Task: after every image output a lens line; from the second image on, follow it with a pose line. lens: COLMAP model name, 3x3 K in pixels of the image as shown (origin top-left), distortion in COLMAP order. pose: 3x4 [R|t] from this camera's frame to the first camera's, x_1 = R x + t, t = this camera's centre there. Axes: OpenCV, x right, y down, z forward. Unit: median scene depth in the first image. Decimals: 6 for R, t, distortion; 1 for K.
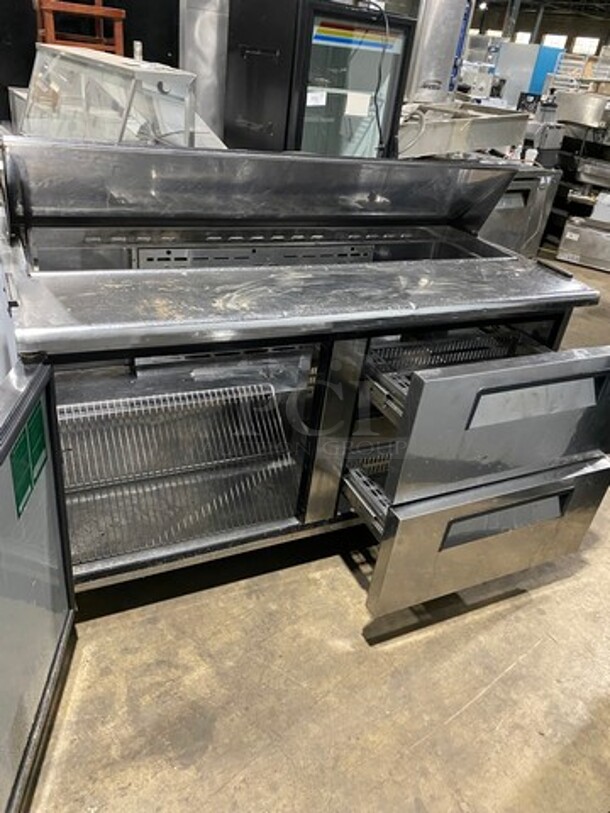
lens RADIAL K [[610.8, 0, 304.9], [0, 610.8, 408.4], [0, 0, 1]] dist [0.005833, -0.002515]
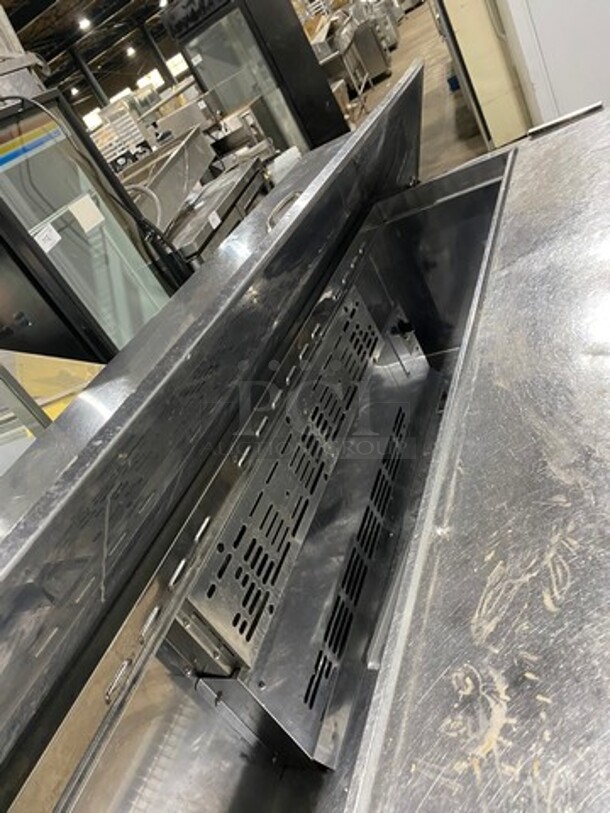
lens RADIAL K [[610.8, 0, 304.4], [0, 610.8, 404.5], [0, 0, 1]] dist [0.005833, -0.002515]
pose [[0.581267, -0.732938, 0.353455, -0.188935], [0.775747, 0.630272, 0.031219, -0.203073], [-0.245654, 0.256044, 0.934931, 0.368393]]
